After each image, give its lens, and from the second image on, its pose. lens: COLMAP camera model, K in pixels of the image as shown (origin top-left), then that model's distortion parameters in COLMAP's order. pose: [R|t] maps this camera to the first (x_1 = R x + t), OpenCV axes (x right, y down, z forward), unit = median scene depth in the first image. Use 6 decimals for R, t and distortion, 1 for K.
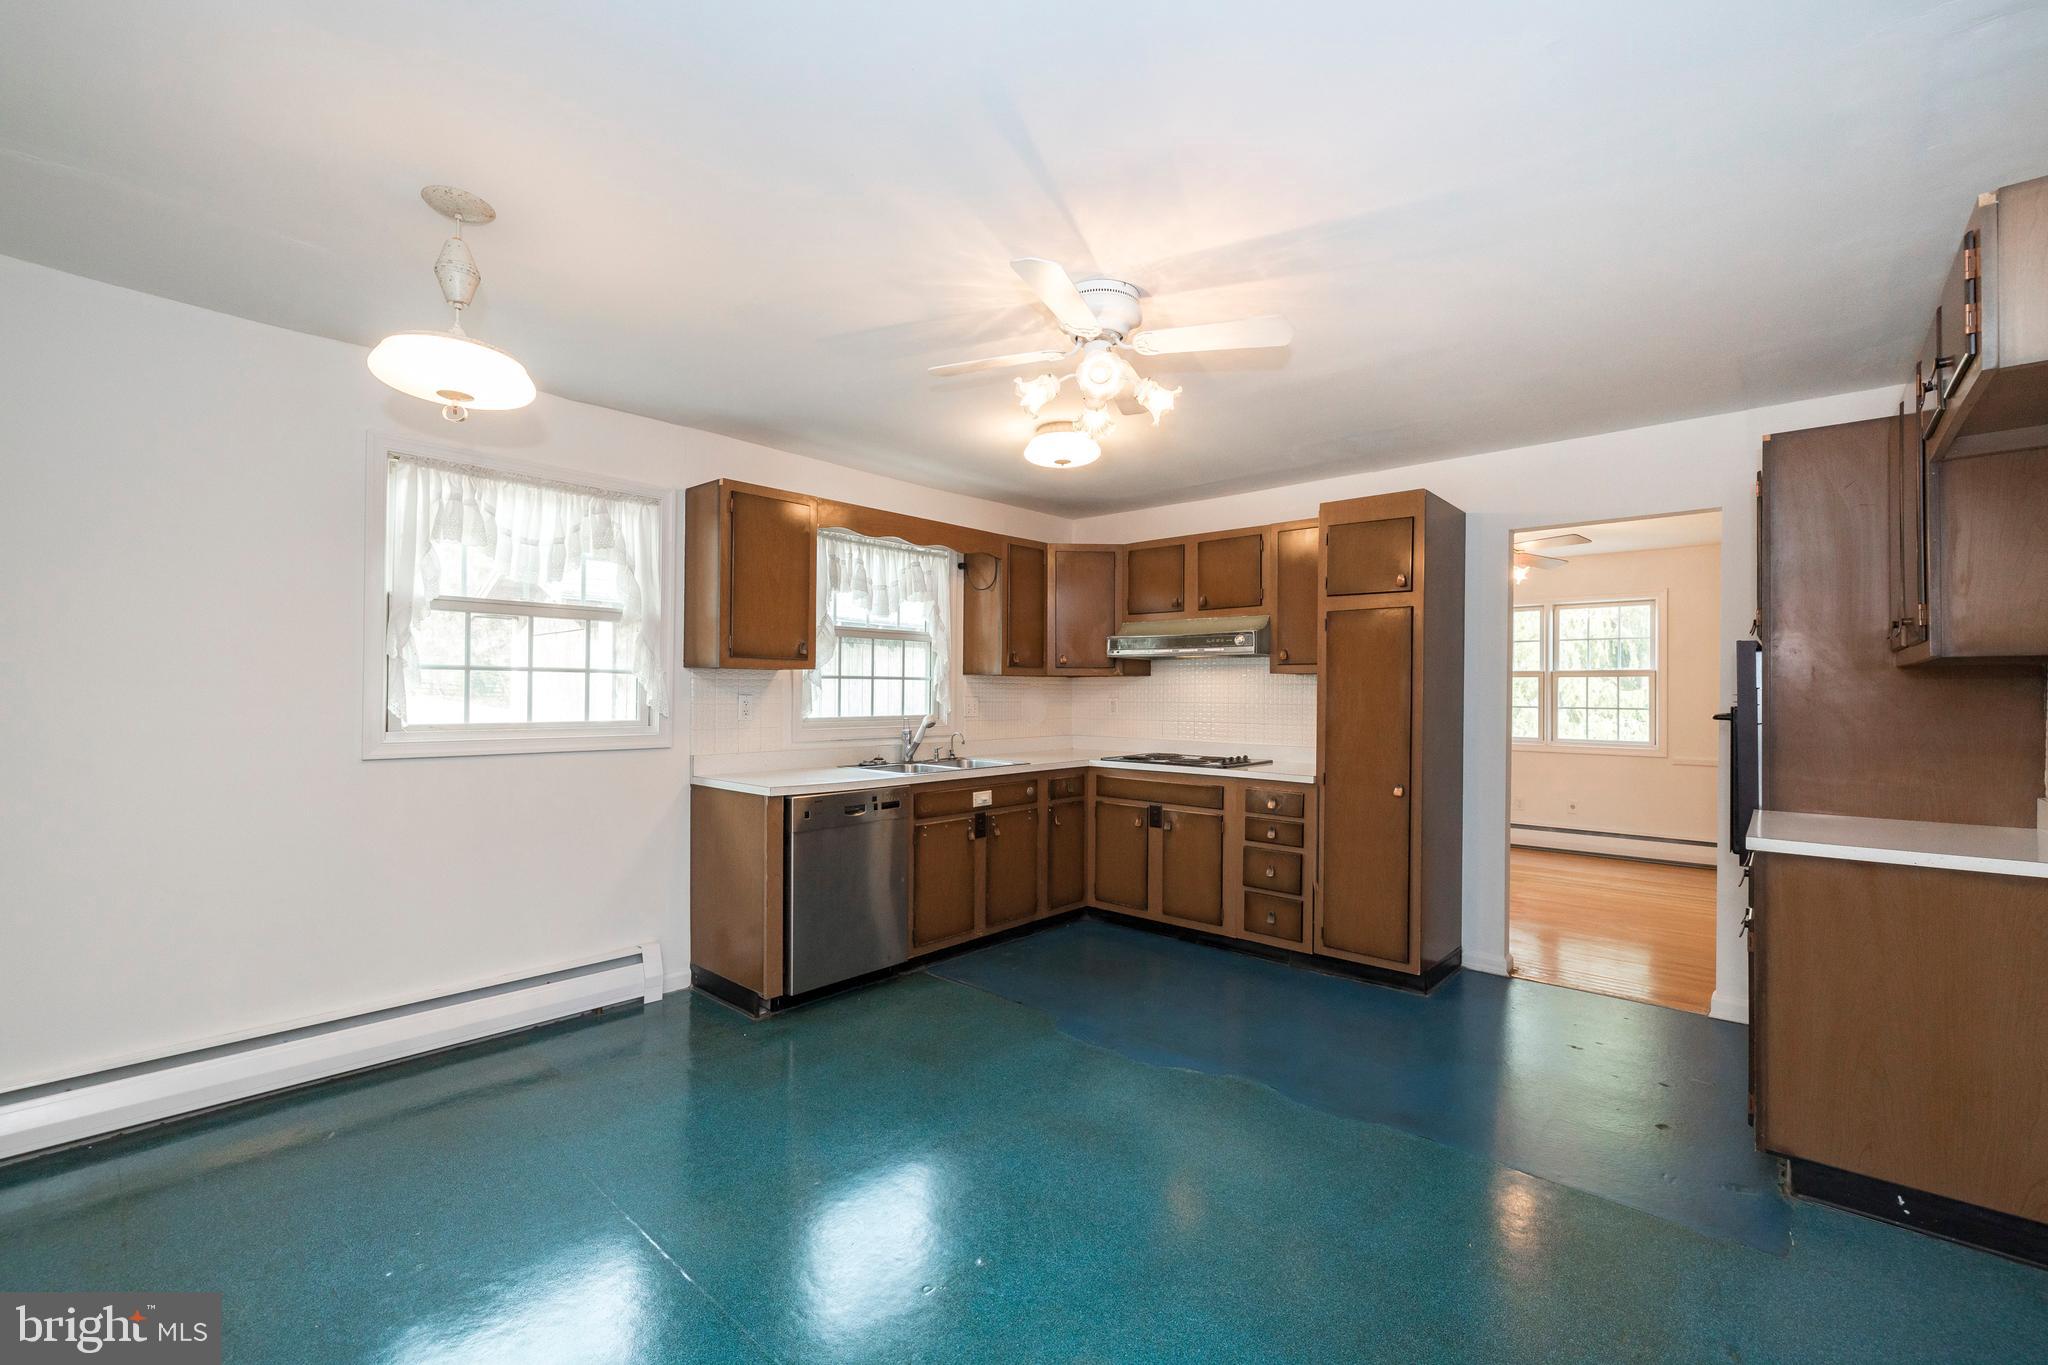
lens RADIAL K [[856.0, 0, 1041.1], [0, 856.0, 682.5], [0, 0, 1]] dist [0.007916, -0.000323]
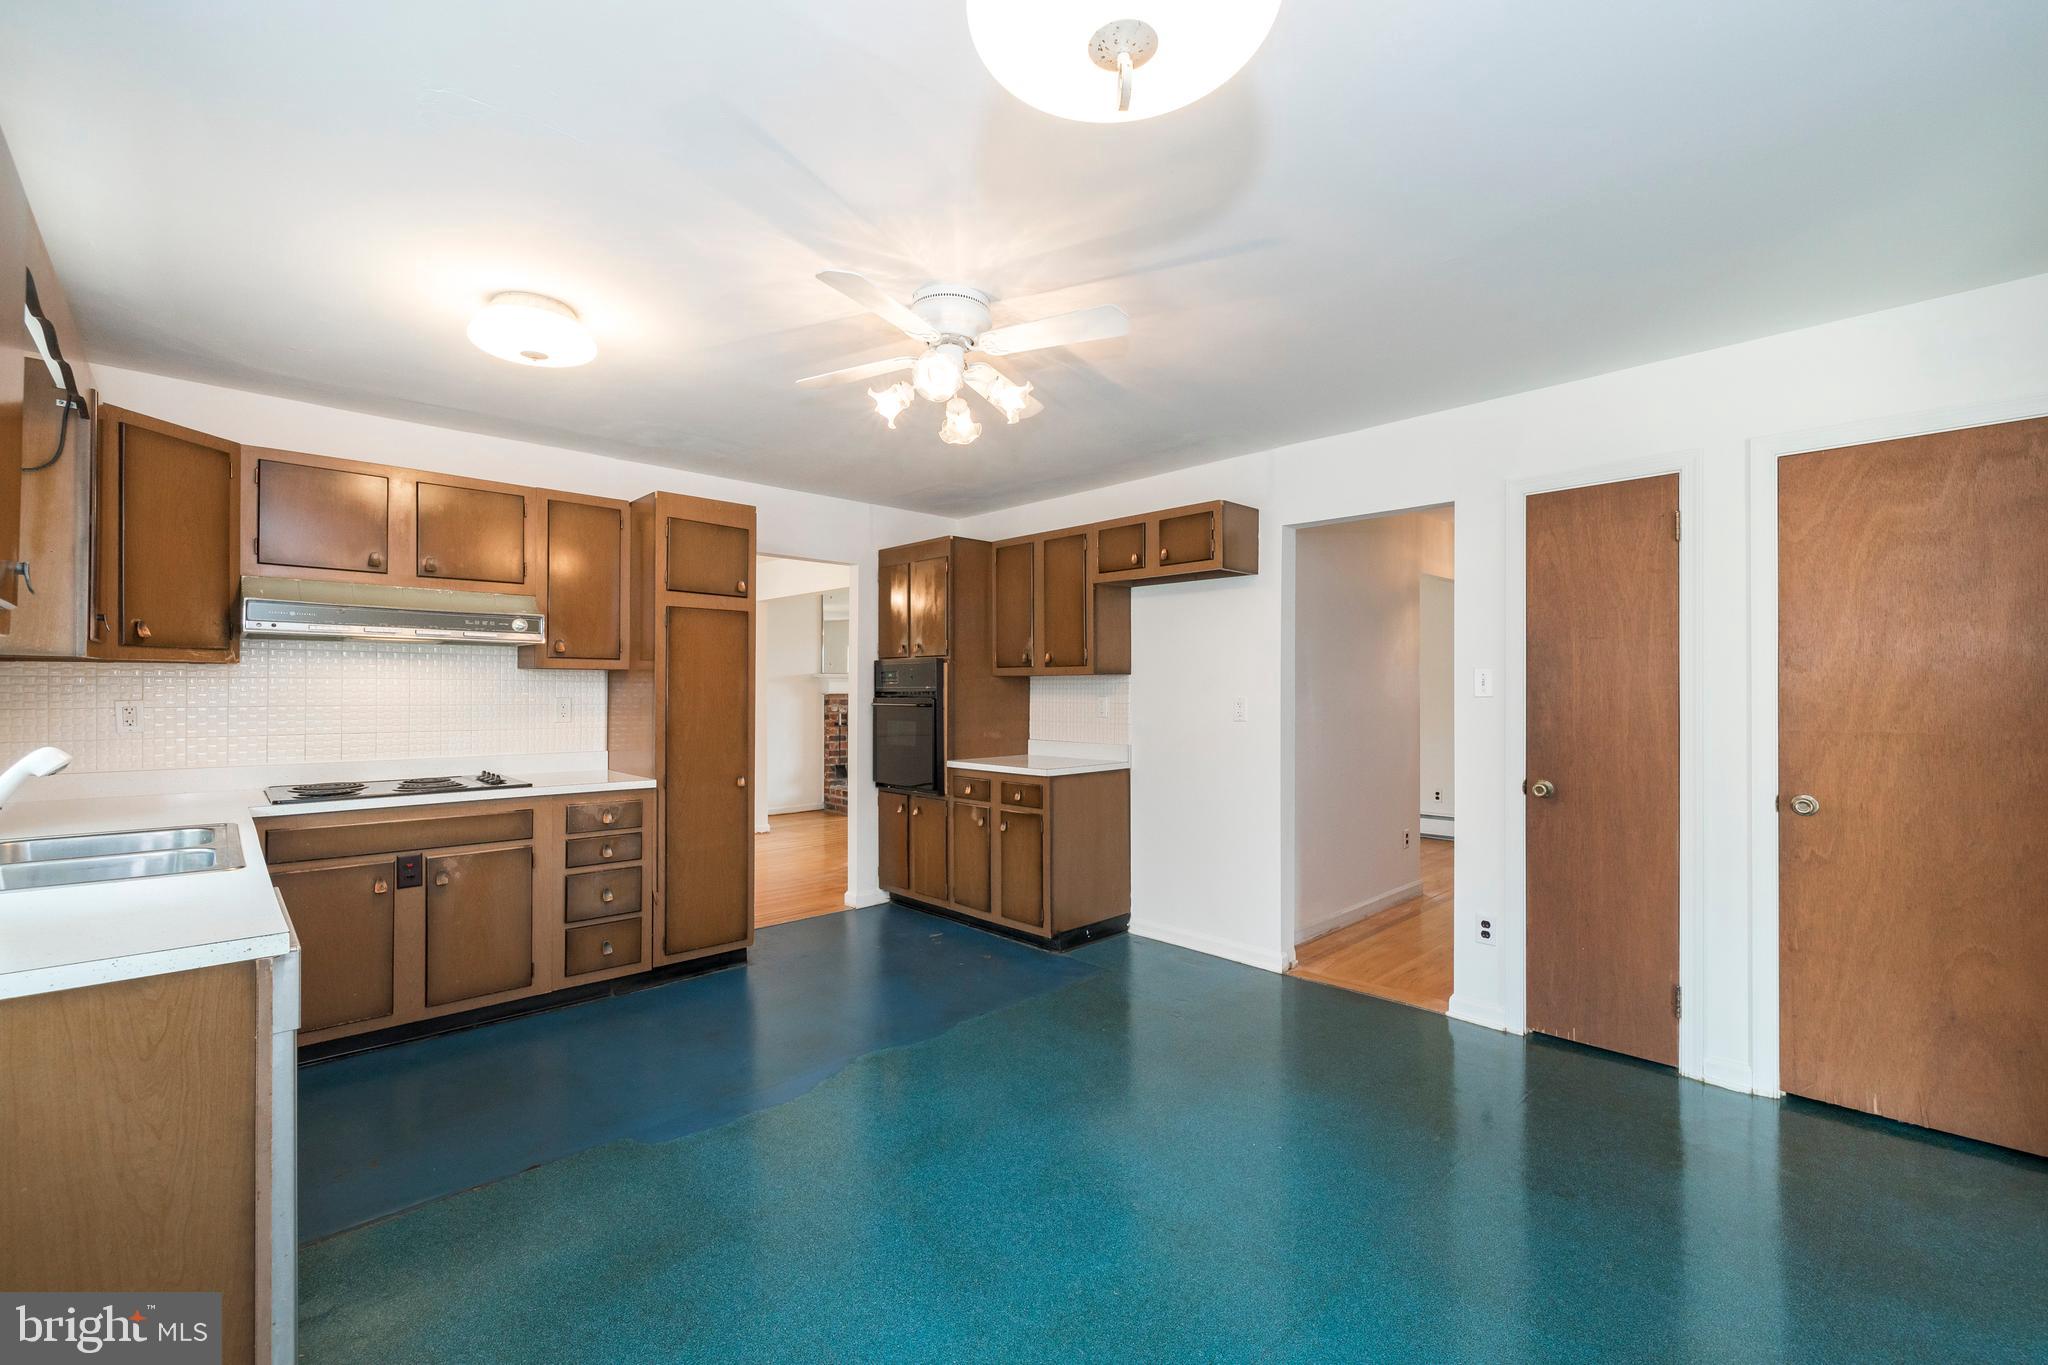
lens RADIAL K [[856.0, 0, 1020.7], [0, 856.0, 680.5], [0, 0, 1]] dist [0.007916, -0.000323]
pose [[0.106546, 0.004452, 0.994298, -0.533296], [-0.009622, 0.999948, -0.003447, 0.000578], [-0.994261, -0.009200, 0.106584, 0.467410]]
